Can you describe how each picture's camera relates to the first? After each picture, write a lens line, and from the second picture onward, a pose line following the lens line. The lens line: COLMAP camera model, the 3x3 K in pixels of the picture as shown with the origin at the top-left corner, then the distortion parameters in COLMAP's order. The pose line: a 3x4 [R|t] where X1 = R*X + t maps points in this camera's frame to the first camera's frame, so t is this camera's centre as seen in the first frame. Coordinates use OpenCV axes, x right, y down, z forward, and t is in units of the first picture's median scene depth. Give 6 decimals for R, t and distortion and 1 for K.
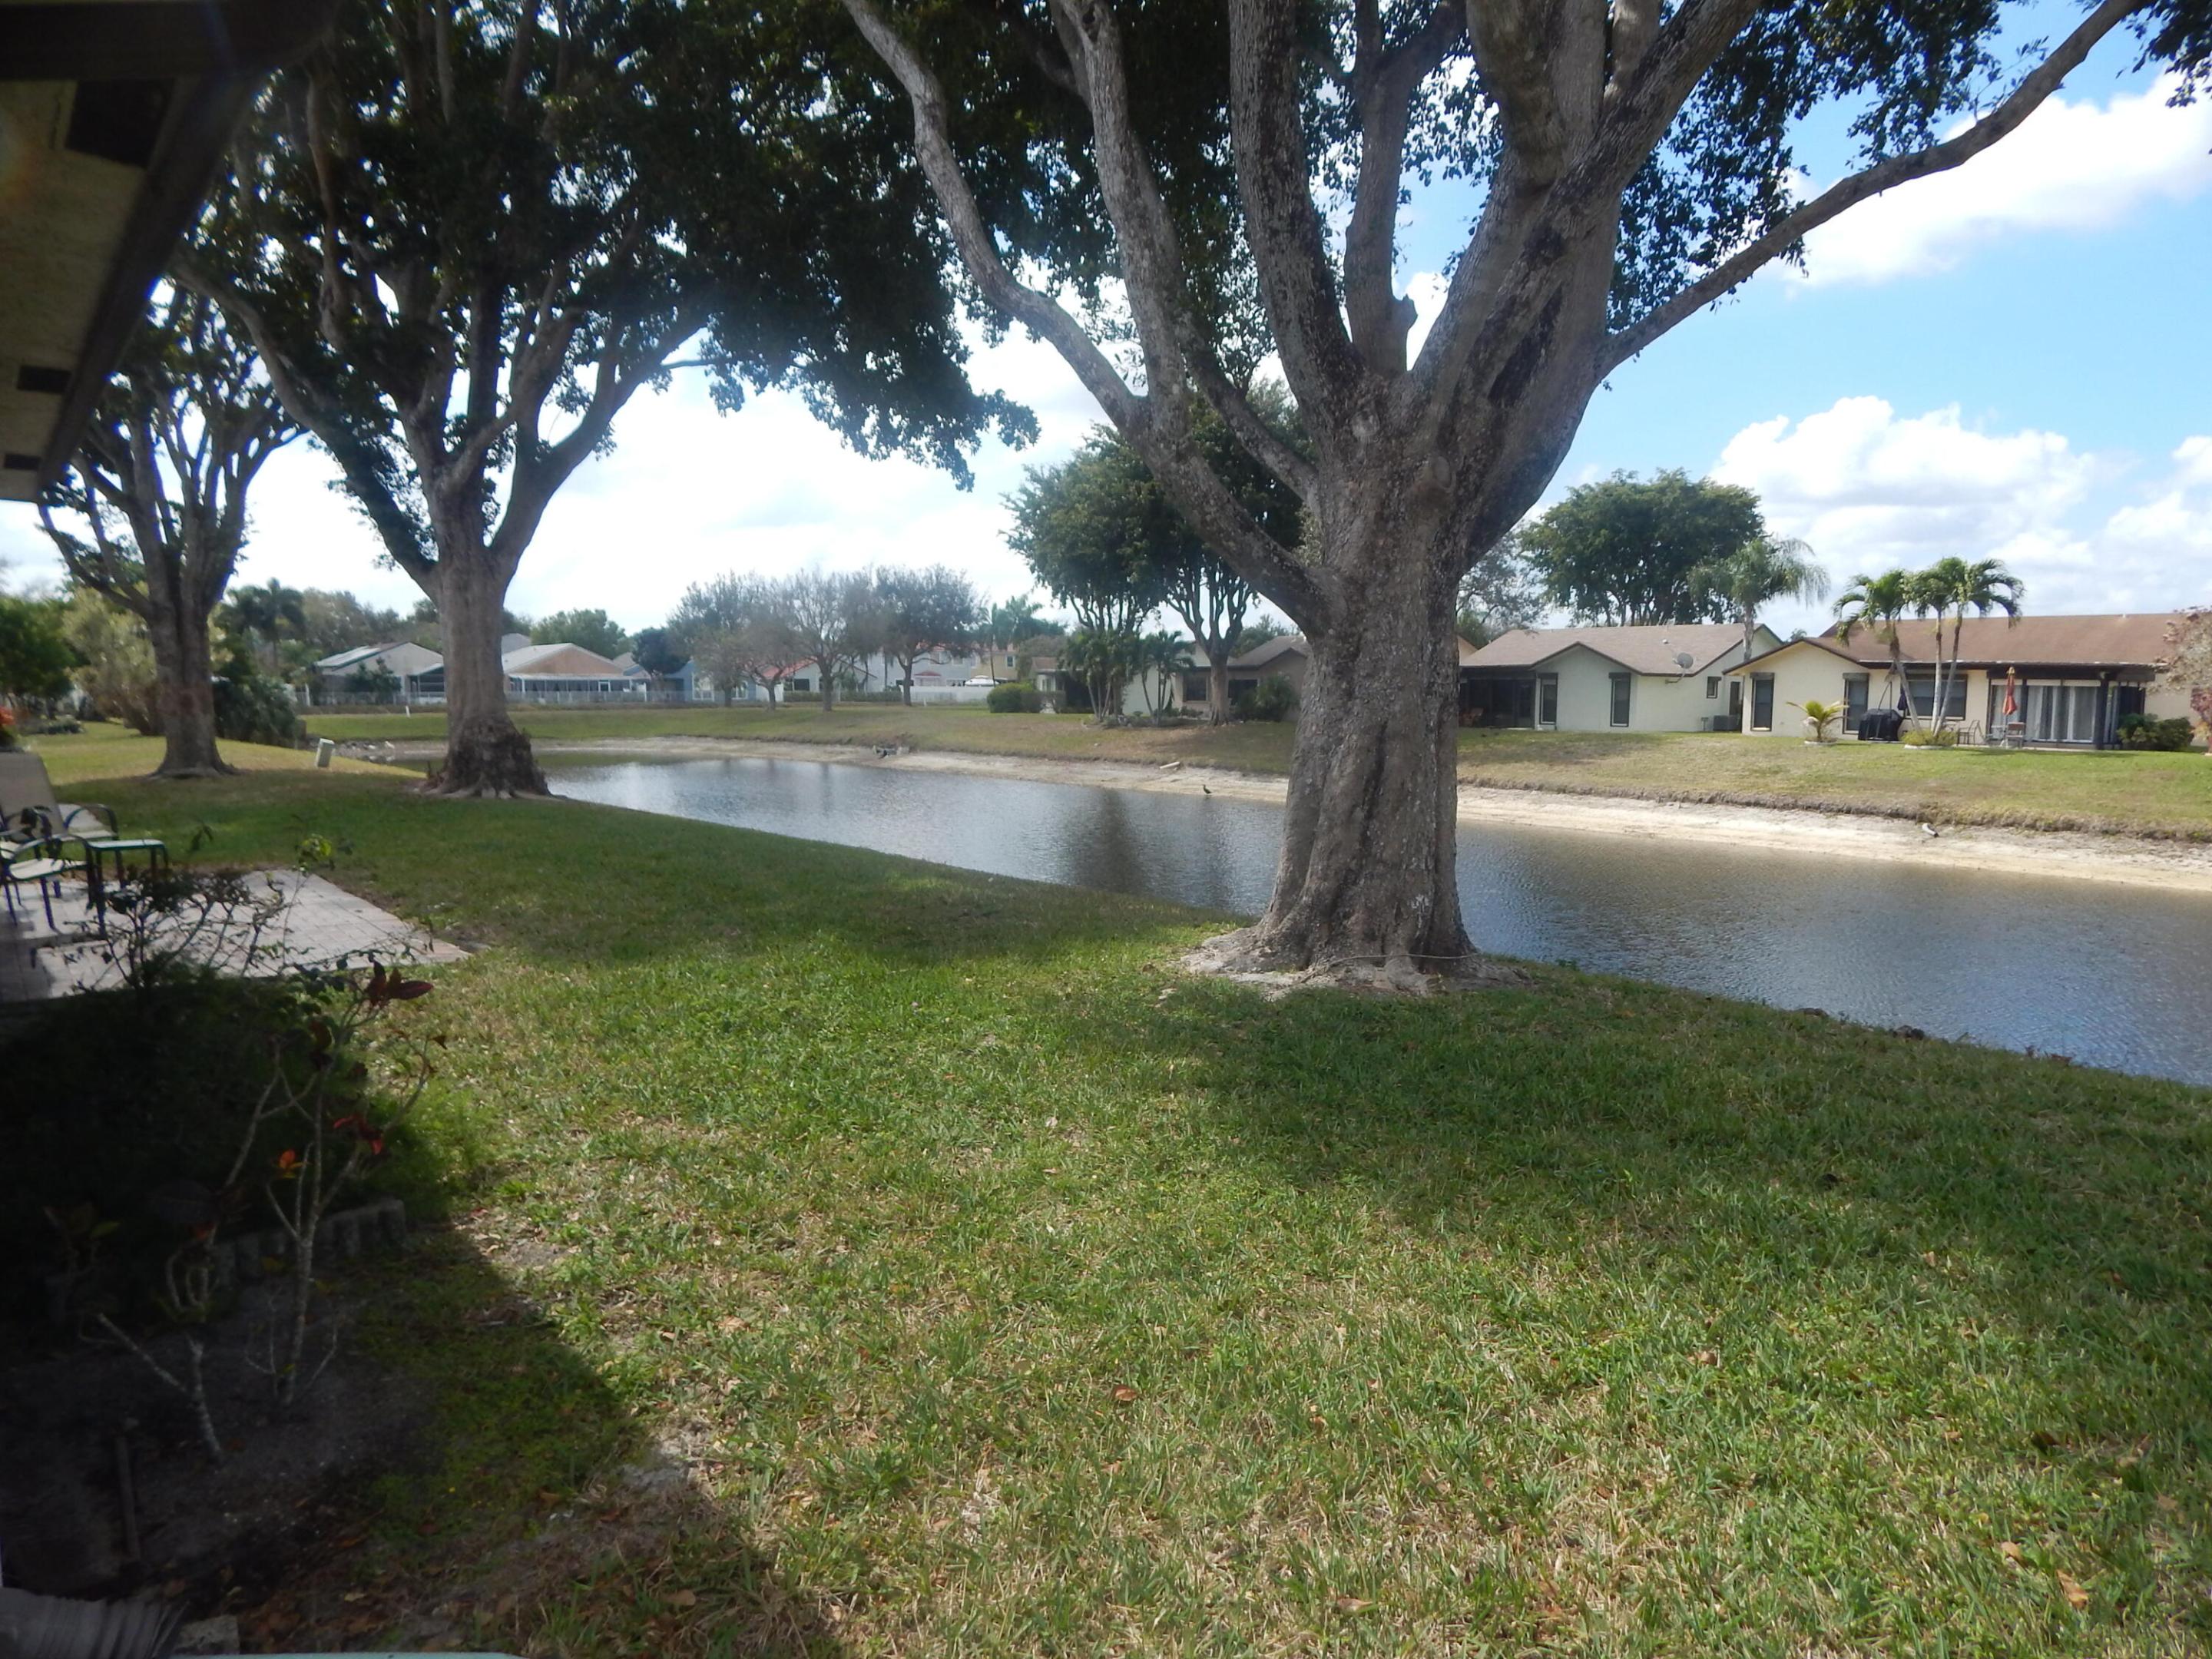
lens RADIAL K [[1428.4, 0, 1106.0], [0, 1428.4, 829.5], [0, 0, 1]] dist [-0.007440, -0.002578]
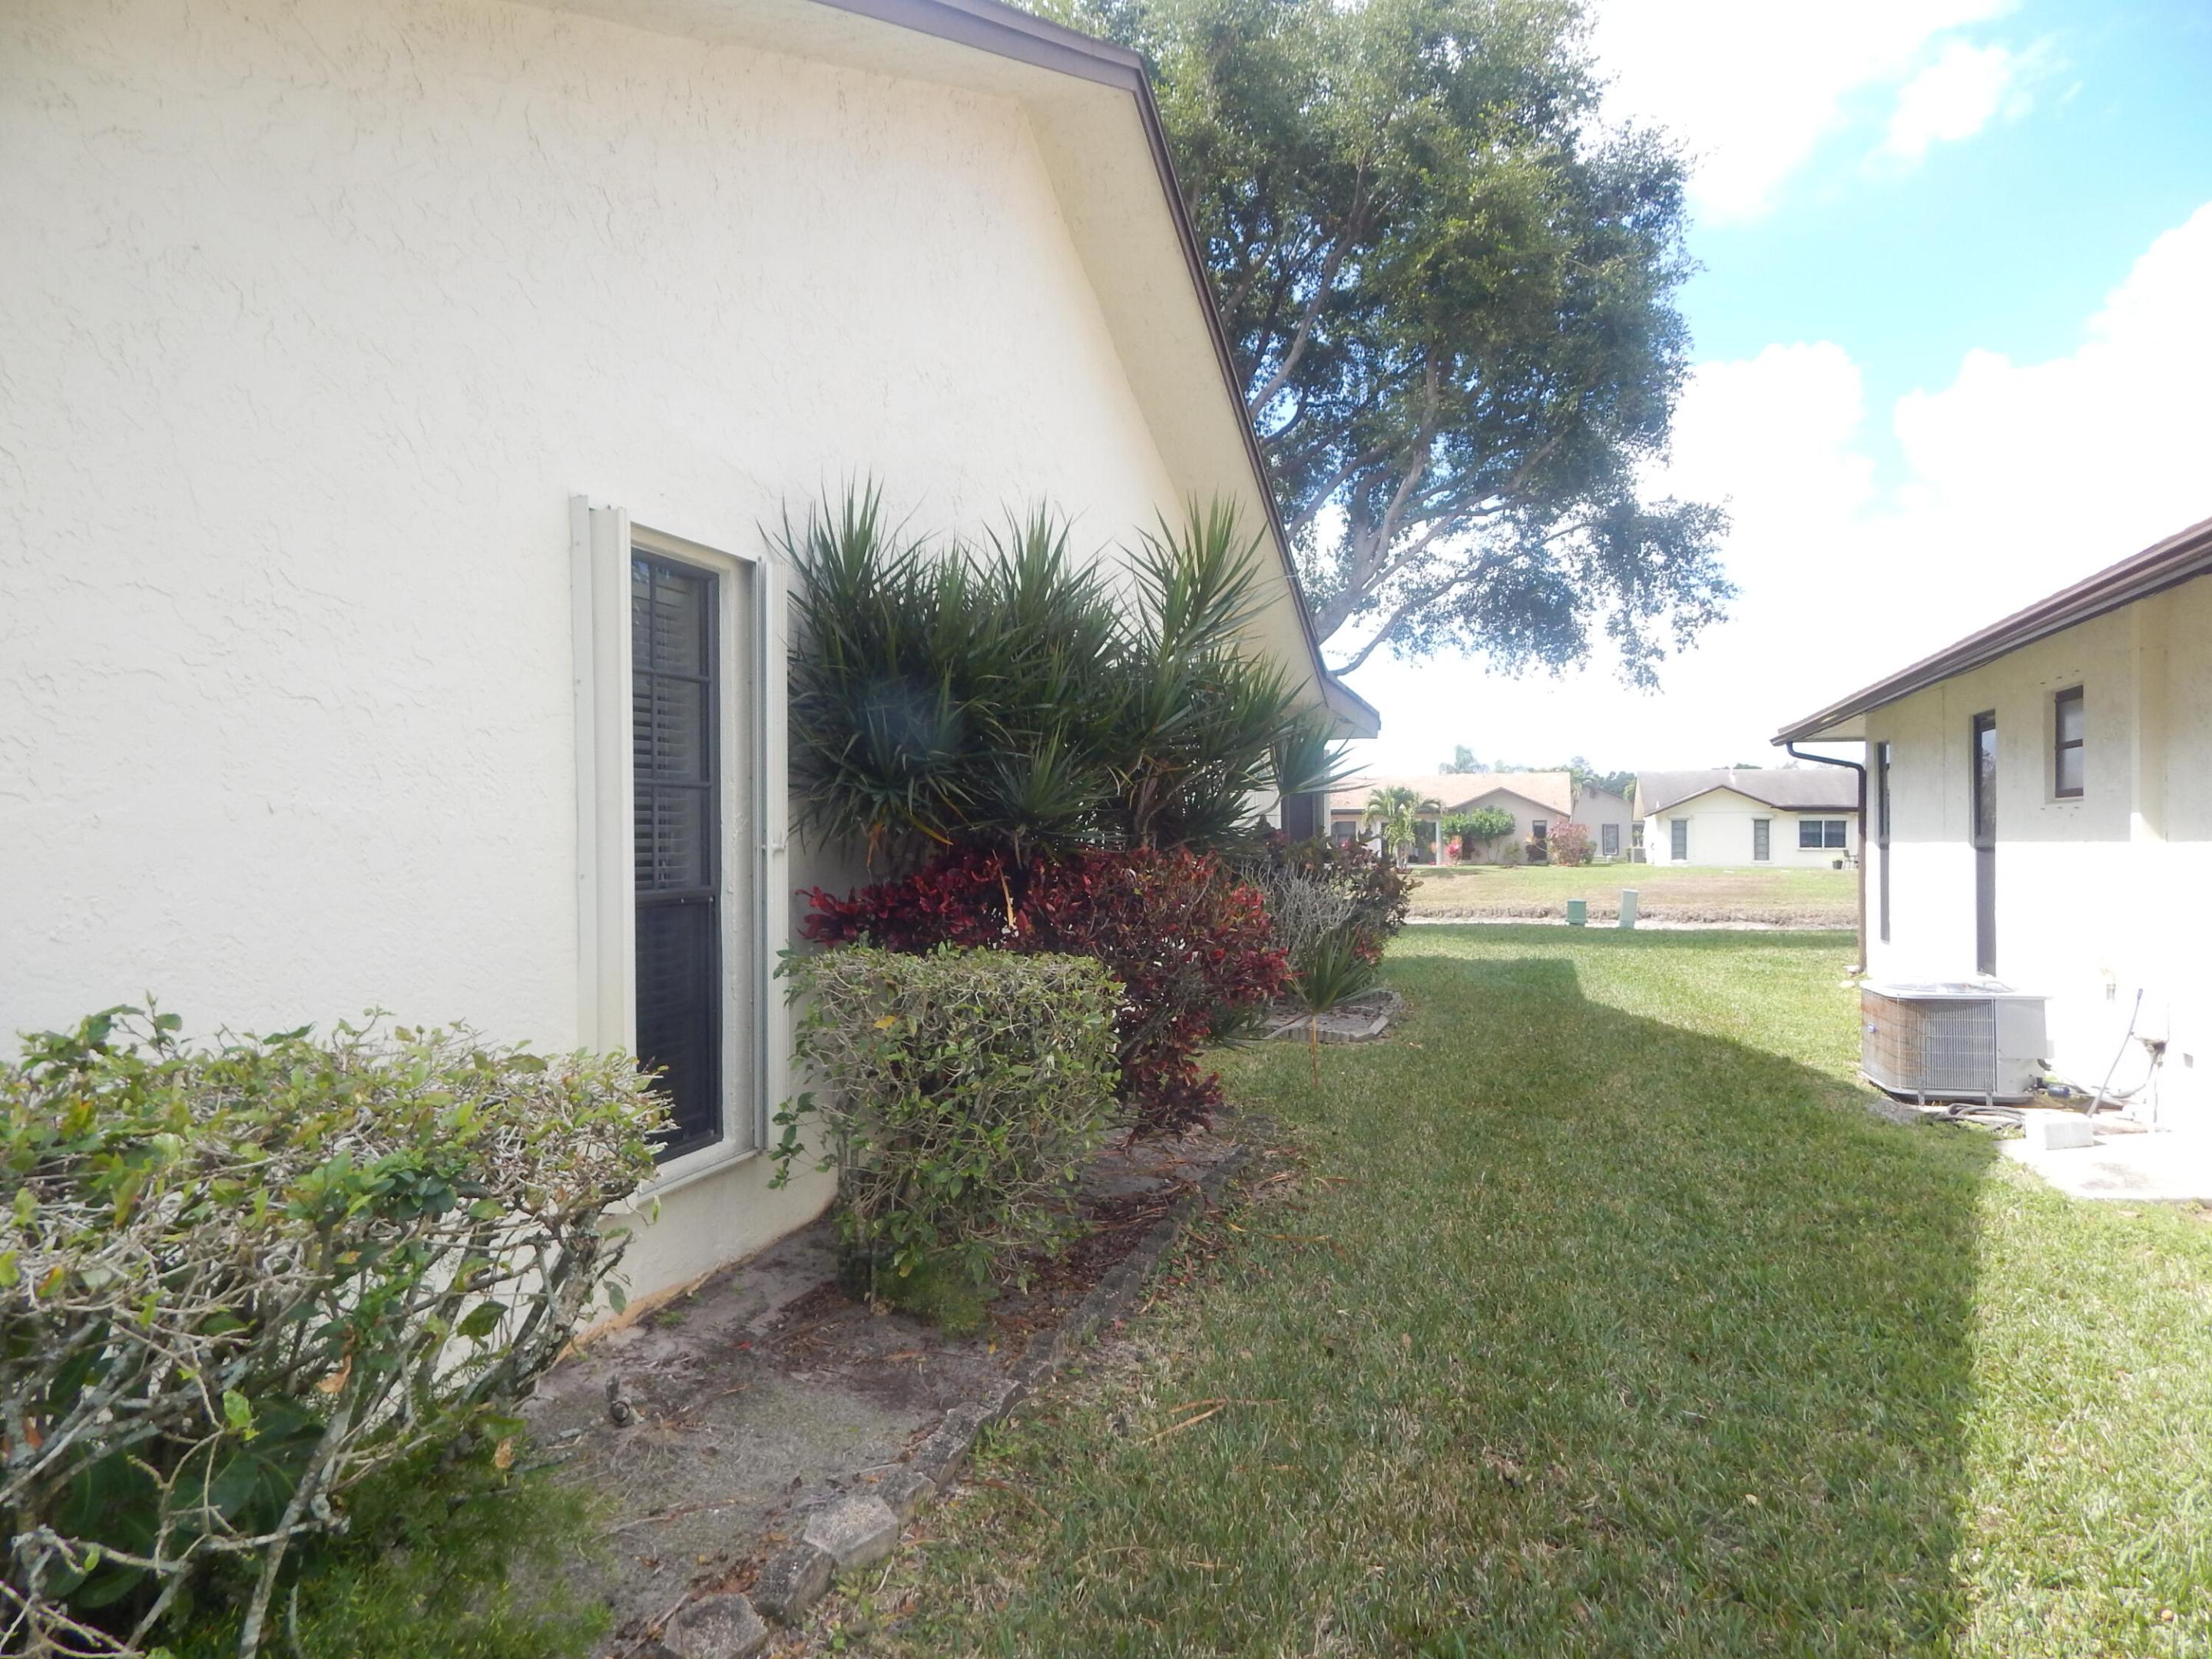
lens RADIAL K [[1431.6, 0, 1106.0], [0, 1431.6, 829.5], [0, 0, 1]] dist [0.000047, 0.000274]
pose [[0.822848, -0.016905, 0.568010, -0.280531], [0.074722, 0.994097, -0.078660, 0.019530], [-0.563328, 0.107168, 0.819254, -0.222333]]
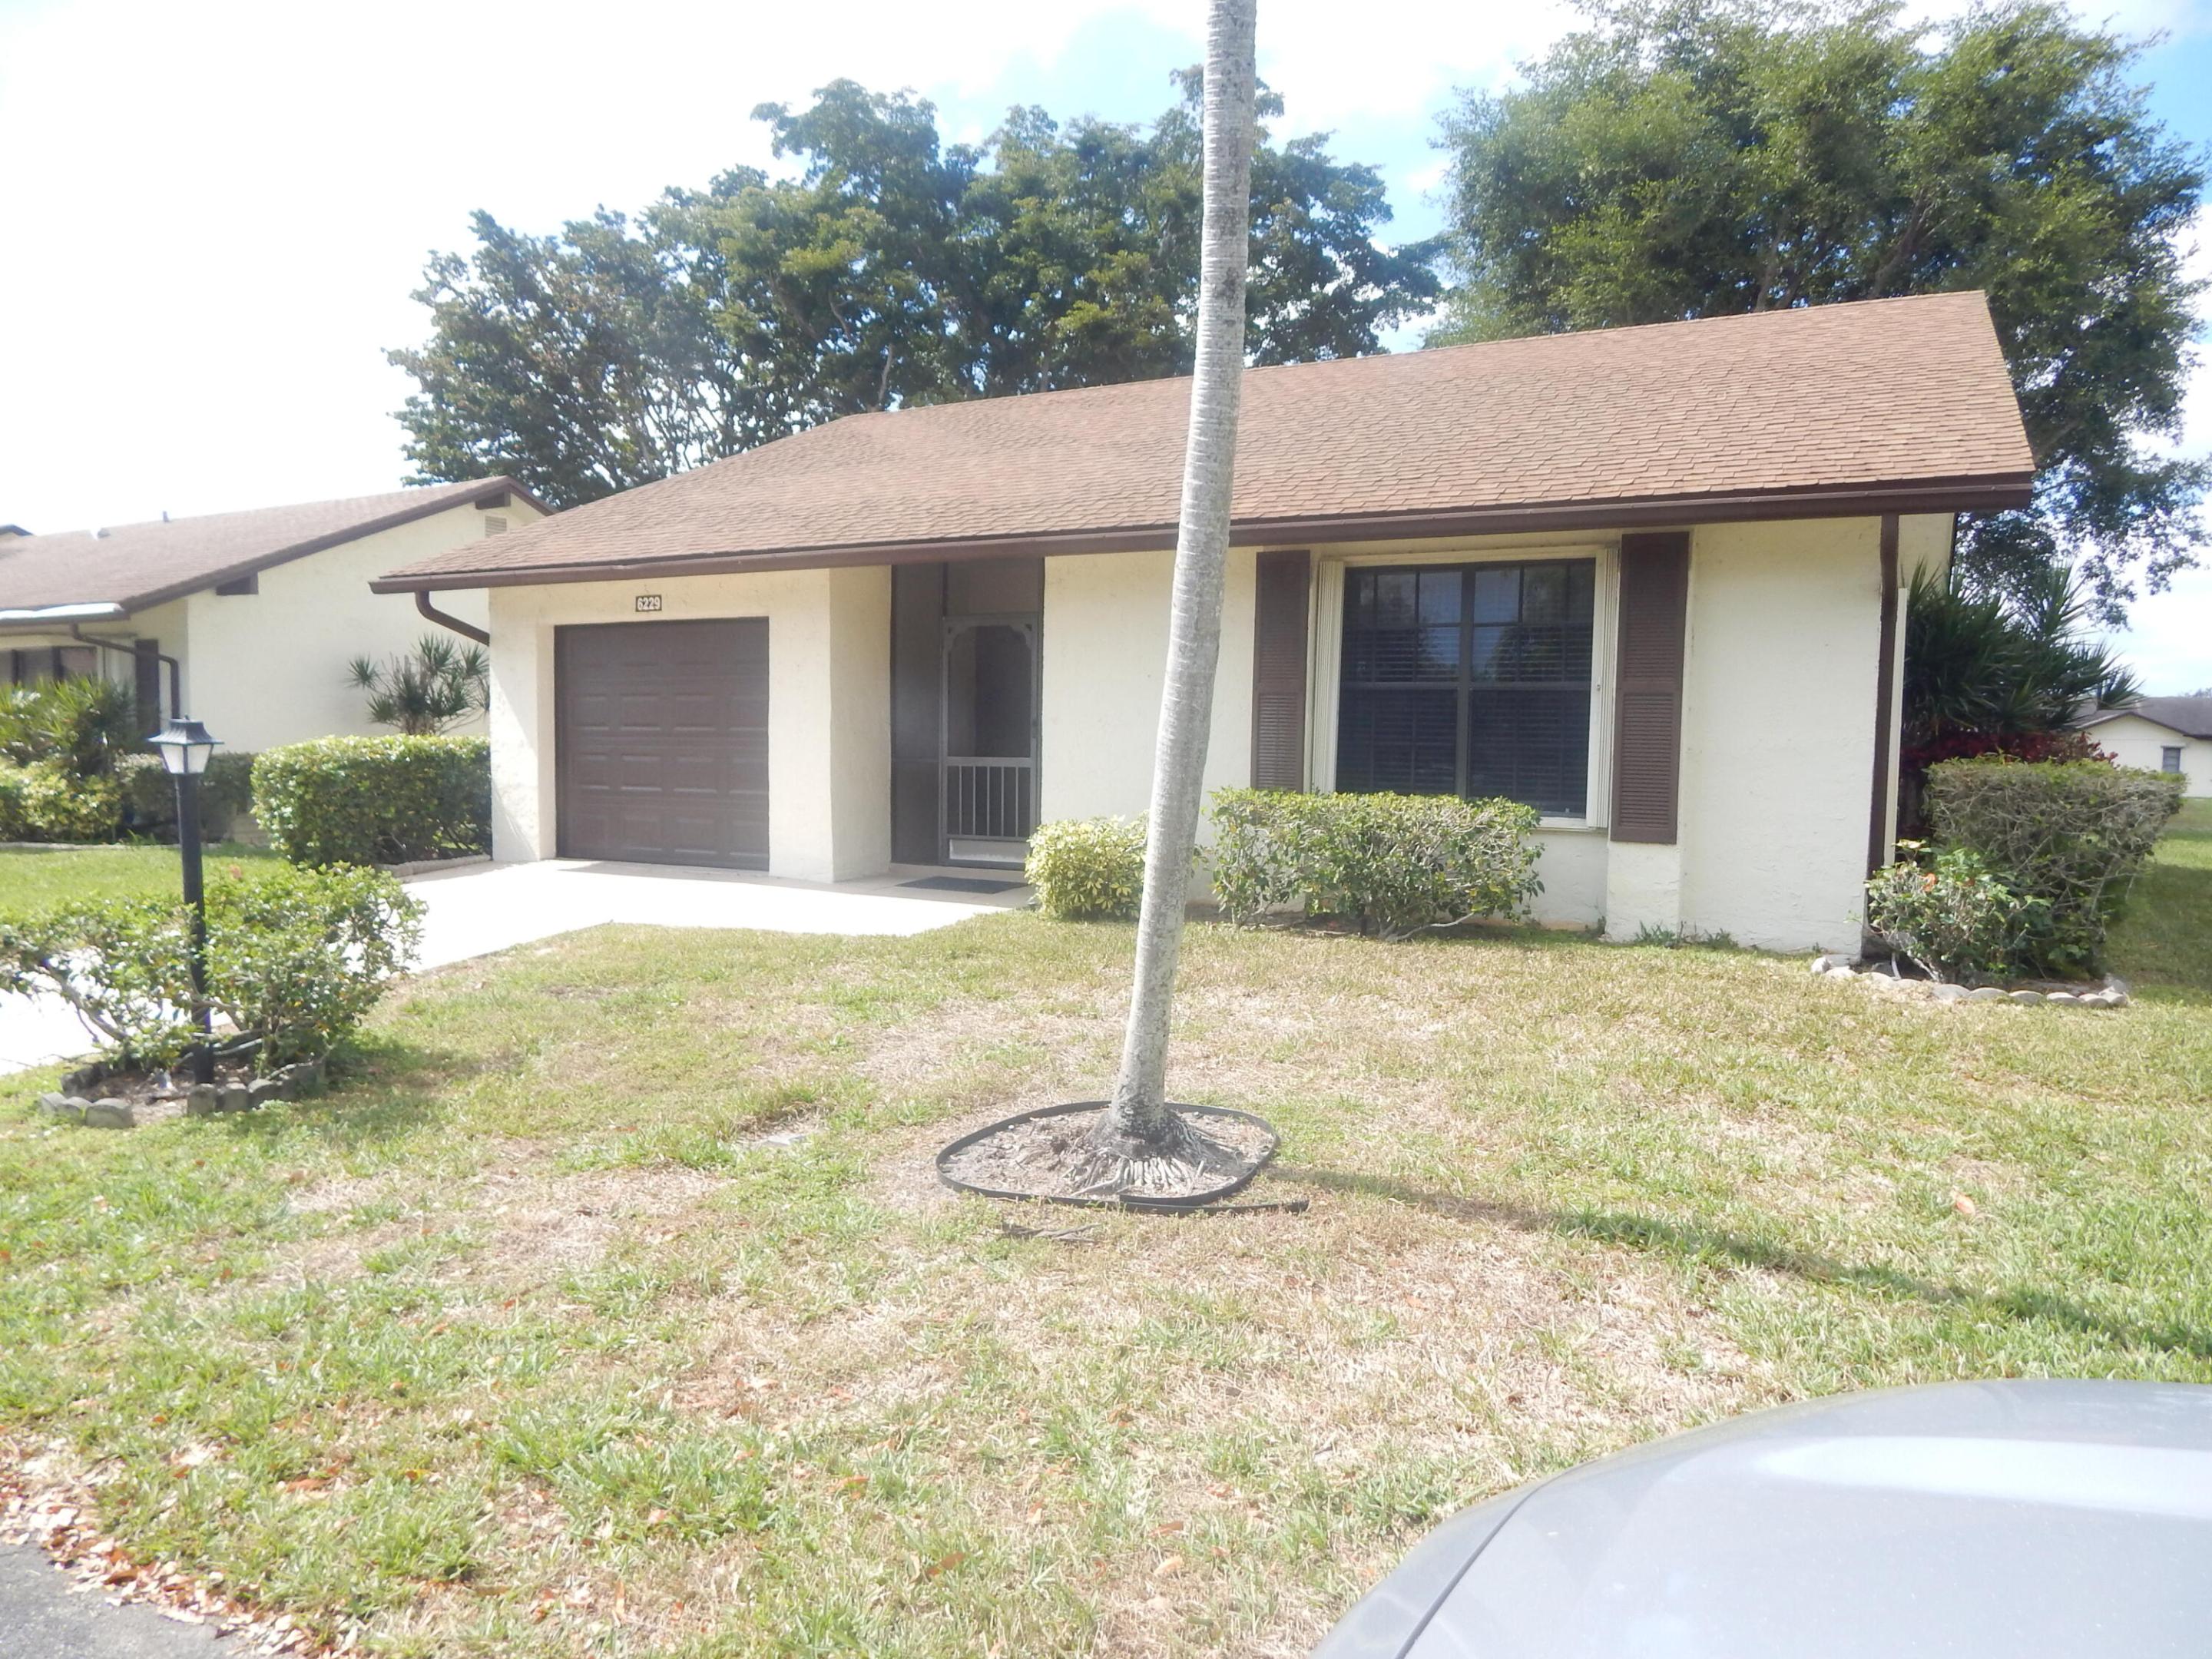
lens RADIAL K [[1428.4, 0, 1106.0], [0, 1428.4, 829.5], [0, 0, 1]] dist [-0.007440, -0.002578]
pose [[0.917065, -0.019326, 0.398270, -0.453409], [0.031740, 0.999193, -0.024599, 0.027957], [-0.397473, 0.035200, 0.916938, -0.285949]]
